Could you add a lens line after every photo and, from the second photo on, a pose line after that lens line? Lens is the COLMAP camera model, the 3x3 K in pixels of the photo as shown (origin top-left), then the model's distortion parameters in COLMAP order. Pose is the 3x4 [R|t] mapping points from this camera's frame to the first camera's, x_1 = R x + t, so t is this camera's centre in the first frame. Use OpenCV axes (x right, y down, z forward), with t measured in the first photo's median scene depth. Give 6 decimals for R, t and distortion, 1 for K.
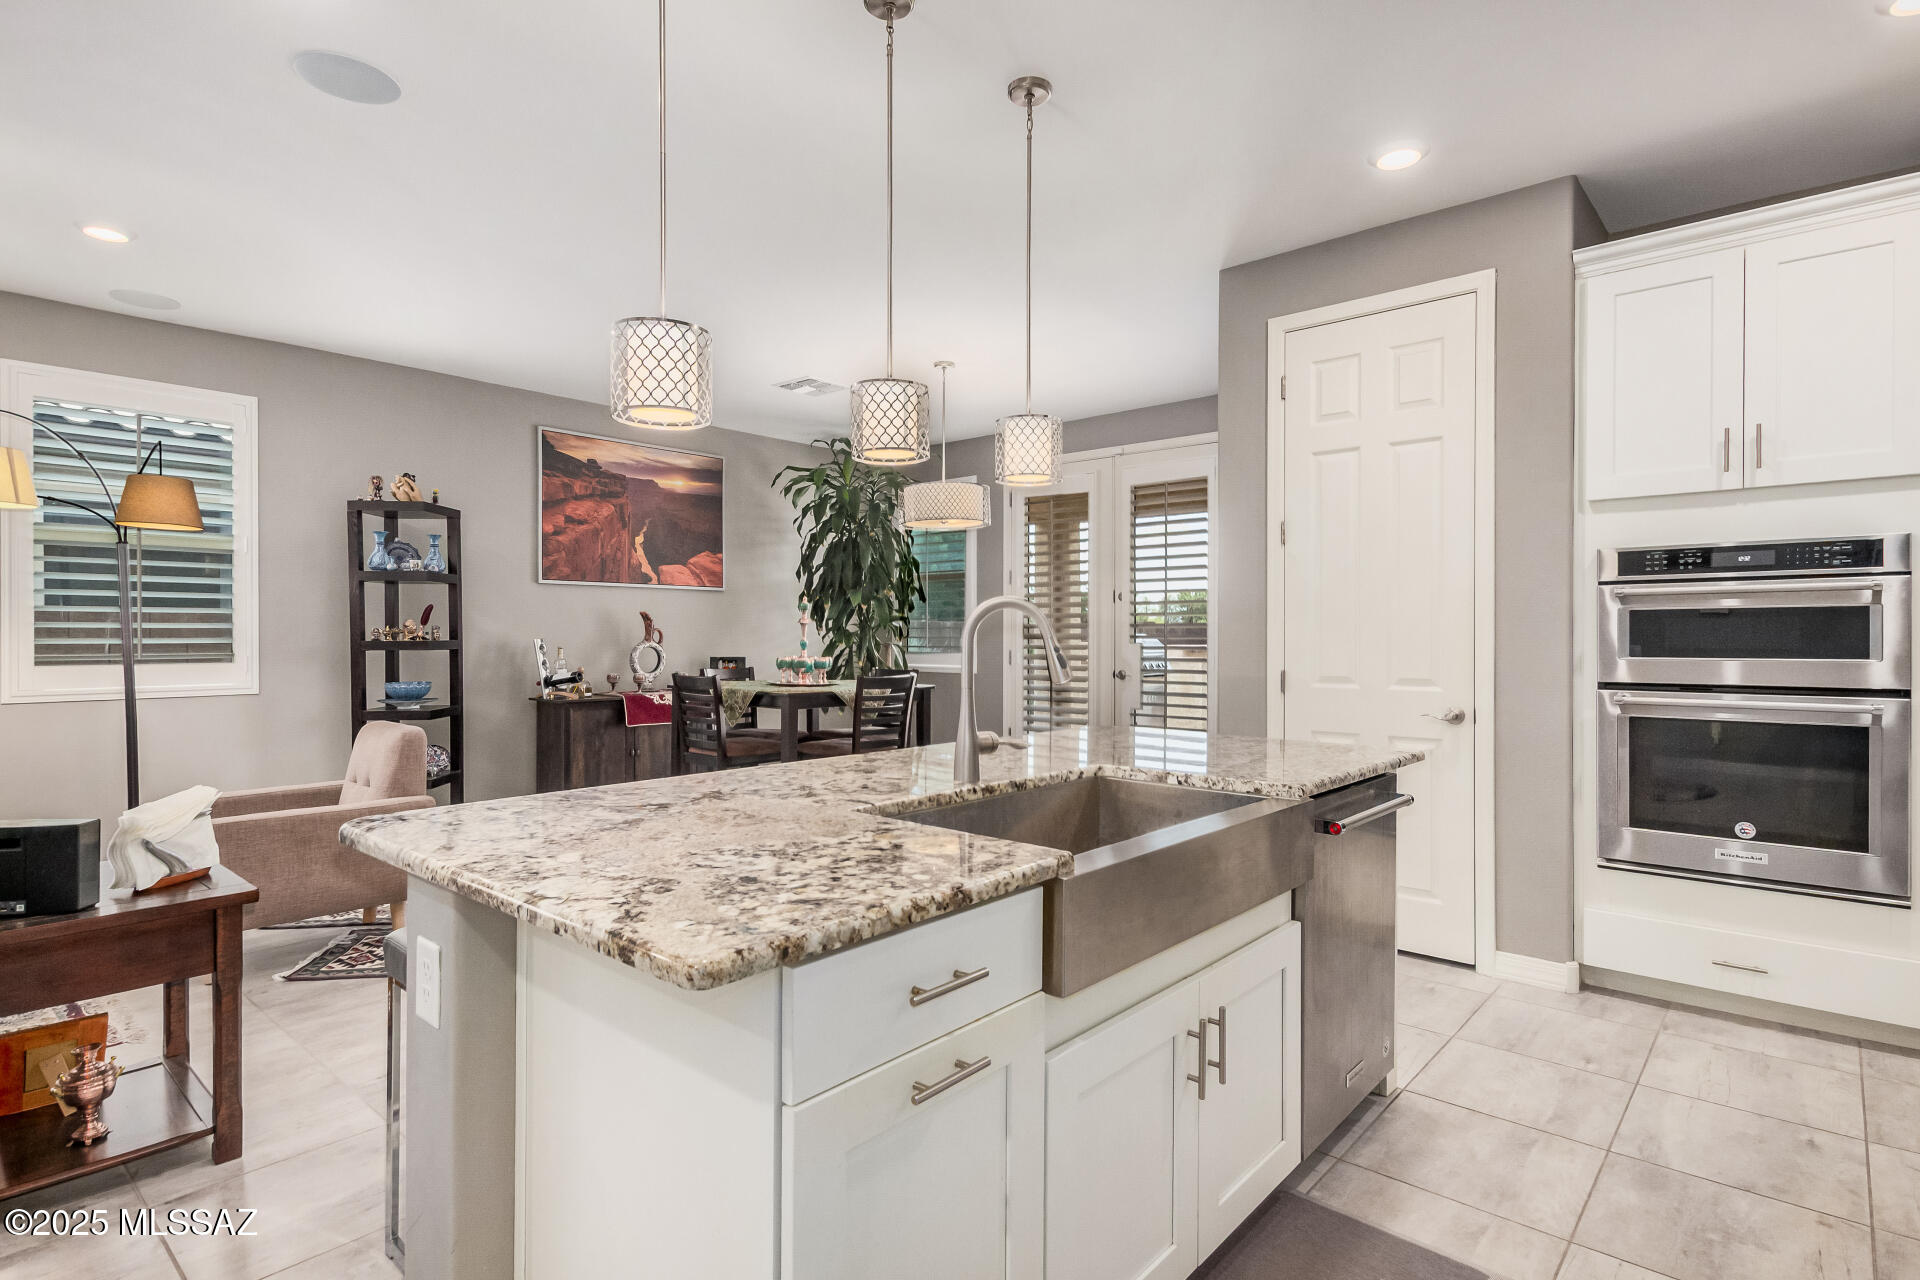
lens RADIAL K [[940.5, 0, 951.6], [0, 940.5, 636.3], [0, 0, 1]] dist [0.024111, 0.000396]
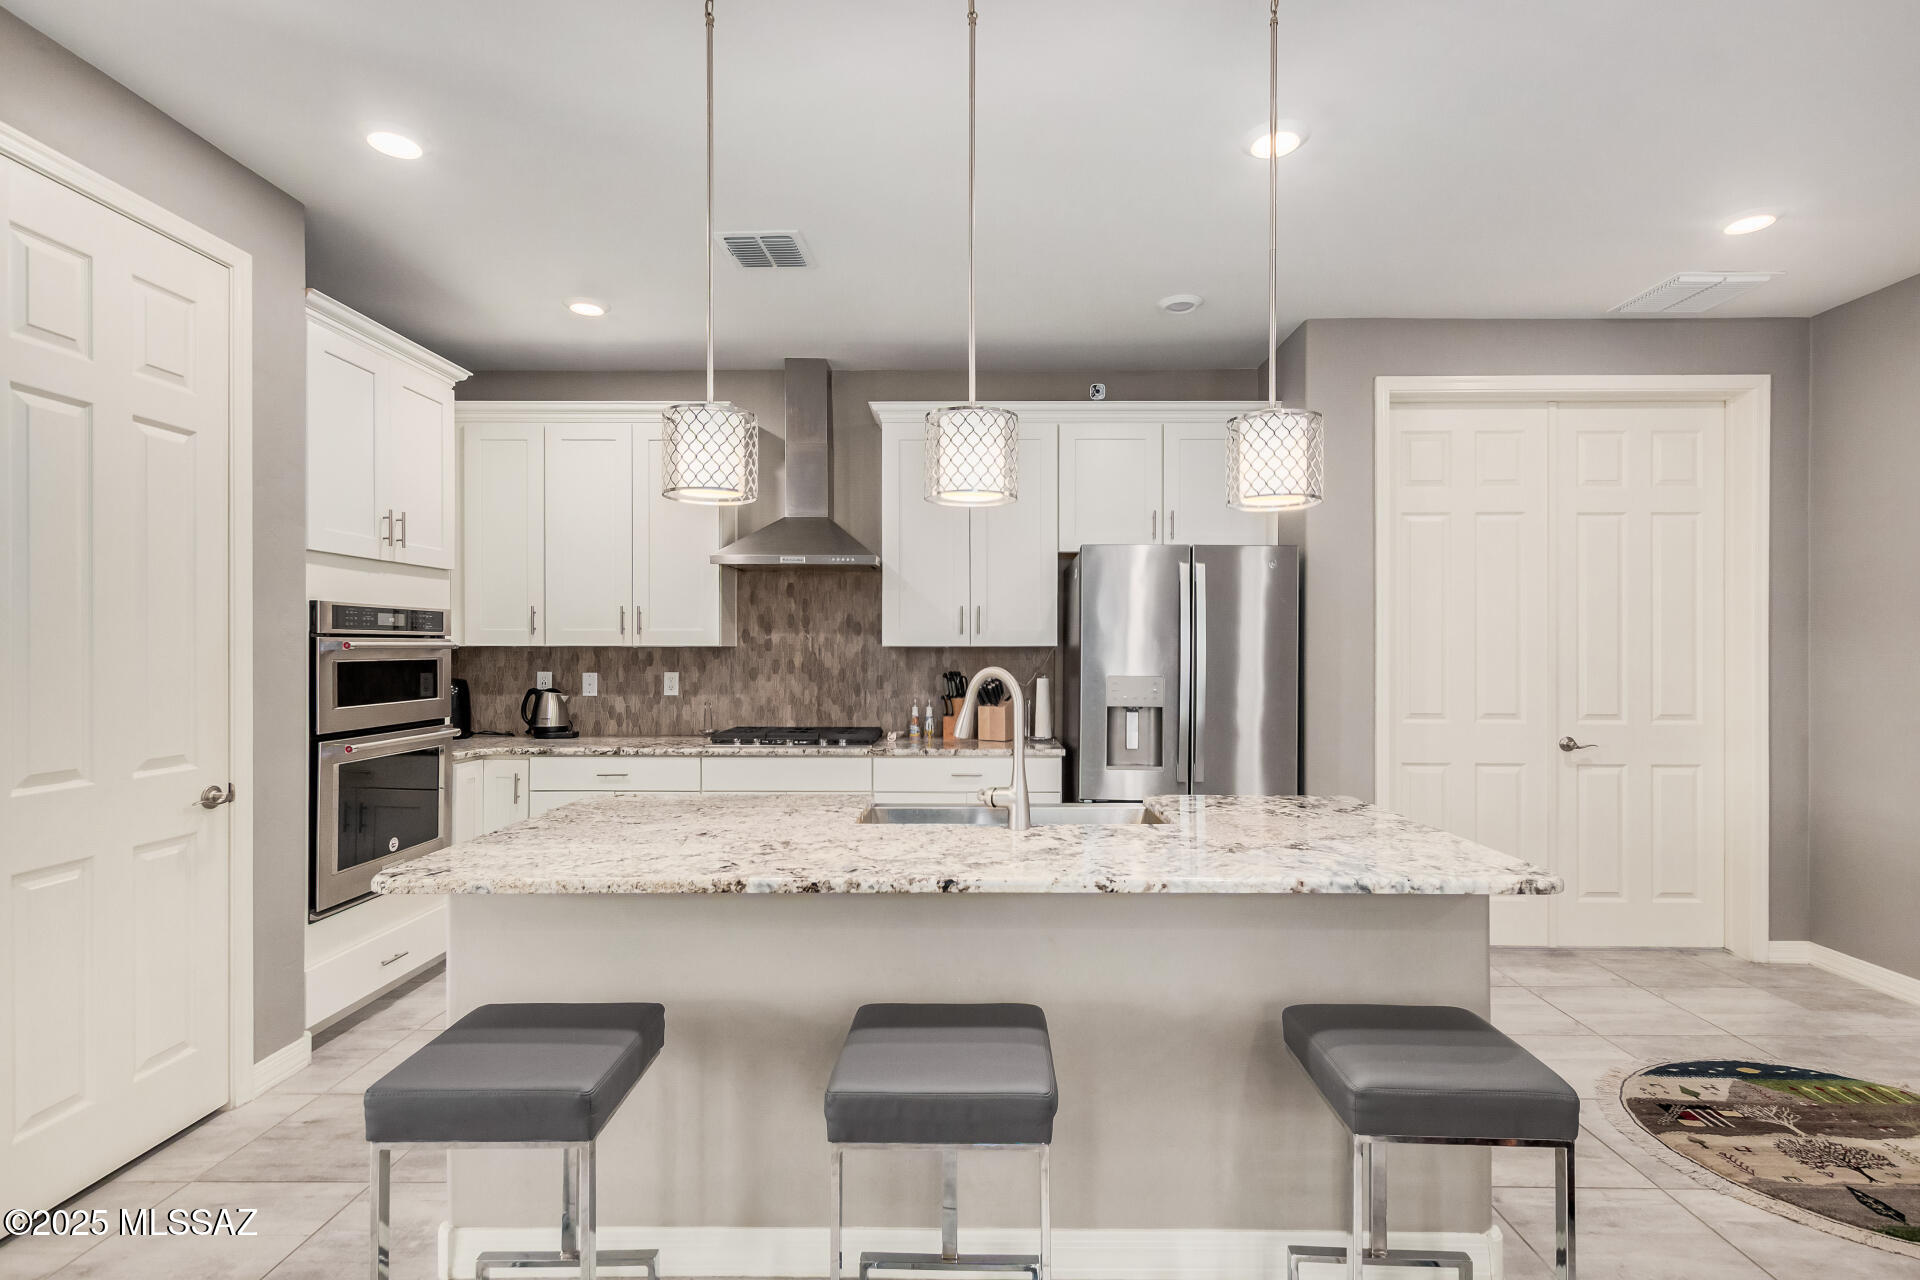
lens RADIAL K [[940.5, 0, 975.6], [0, 940.5, 648.6], [0, 0, 1]] dist [0.024111, 0.000396]
pose [[-0.652509, -0.001488, 0.757779, -0.971114], [0.000886, 0.999996, 0.002726, -0.082585], [-0.757780, 0.002450, -0.652505, 2.121441]]
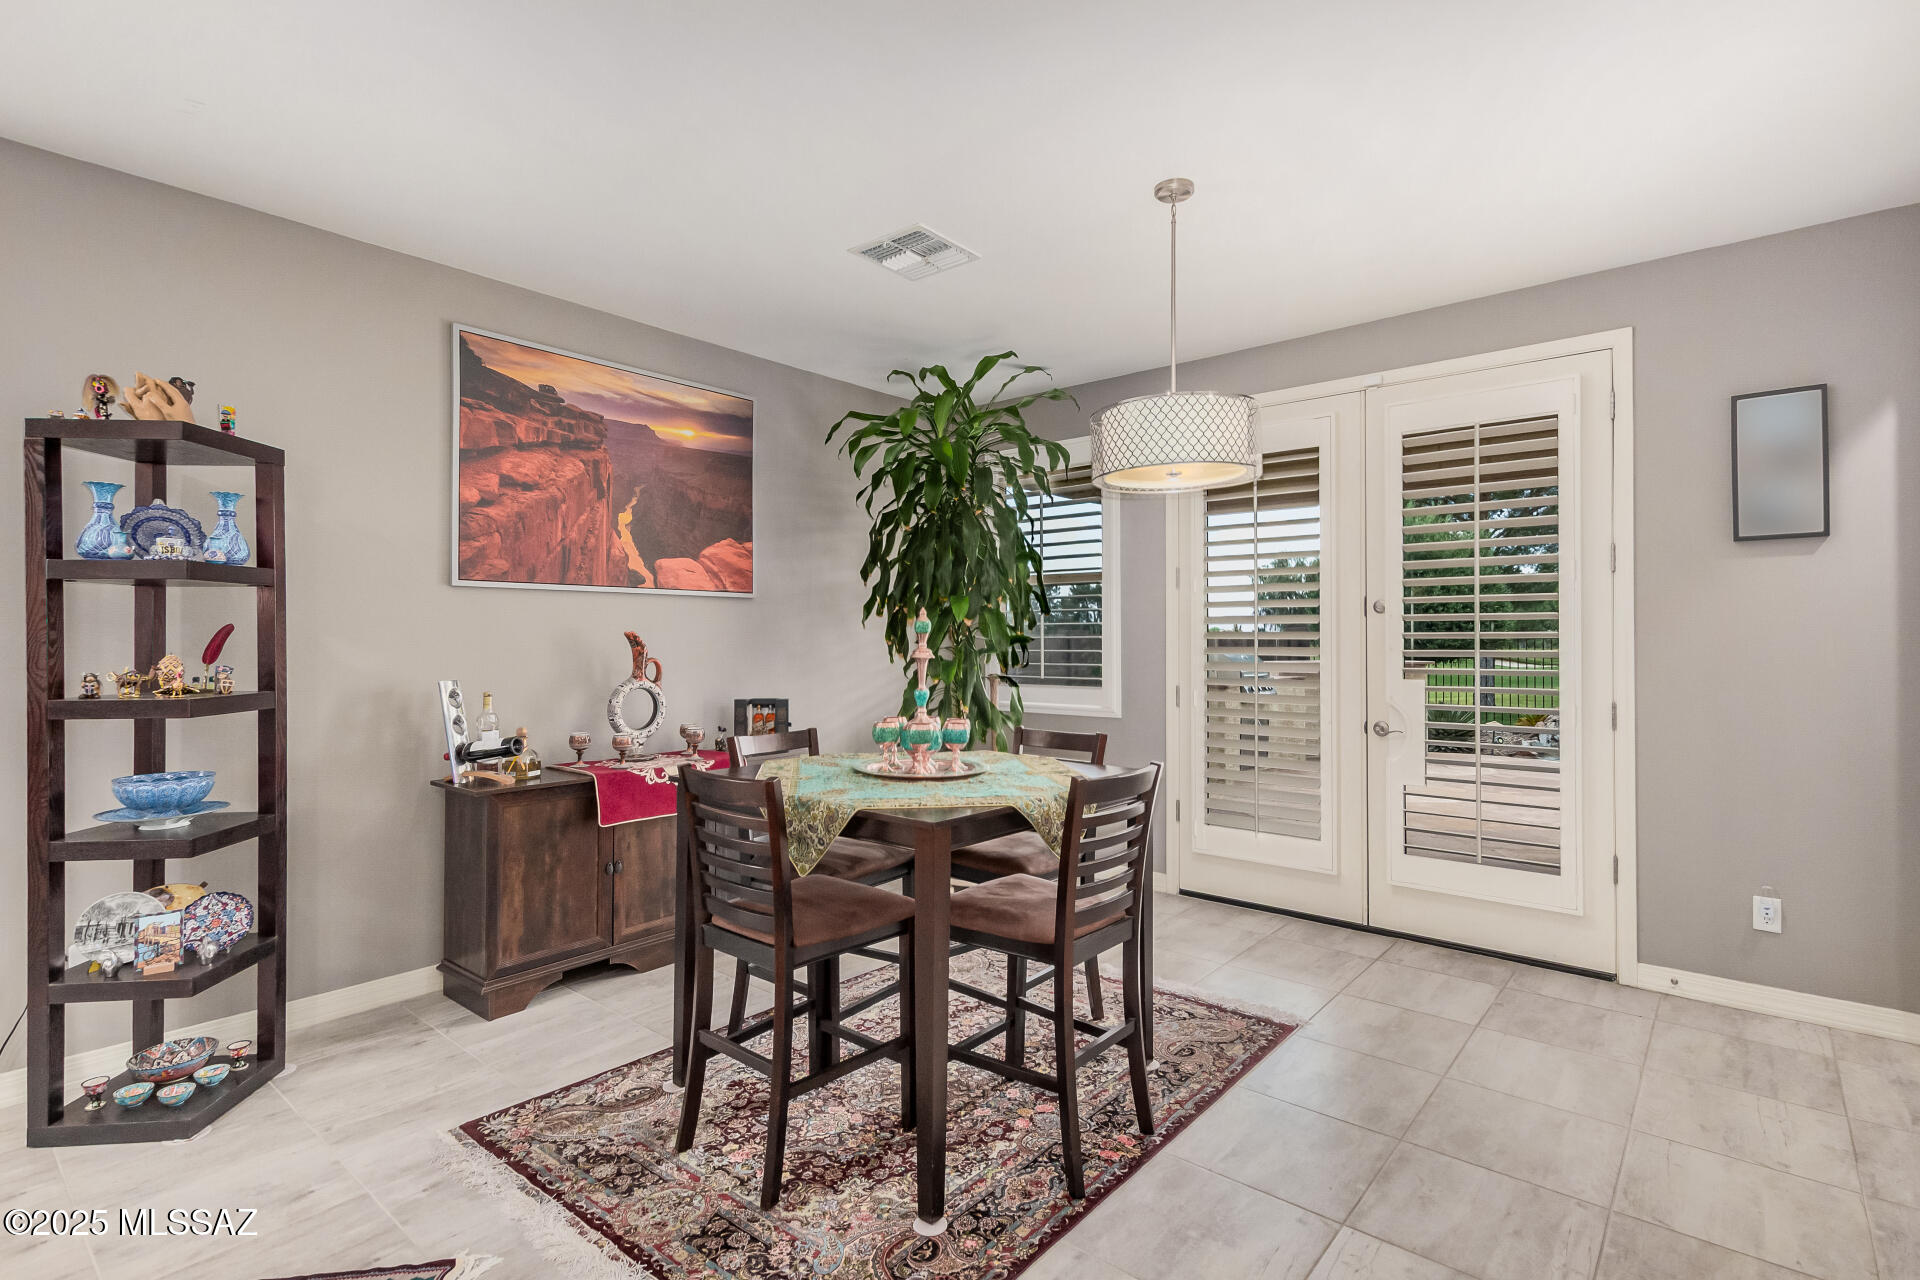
lens RADIAL K [[940.5, 0, 968.1], [0, 940.5, 625.7], [0, 0, 1]] dist [0.024111, 0.000396]
pose [[0.999852, -0.001656, 0.017135, -0.118884], [0.001979, 0.999820, -0.018886, -0.018850], [-0.017100, 0.018917, 0.999675, 0.387660]]
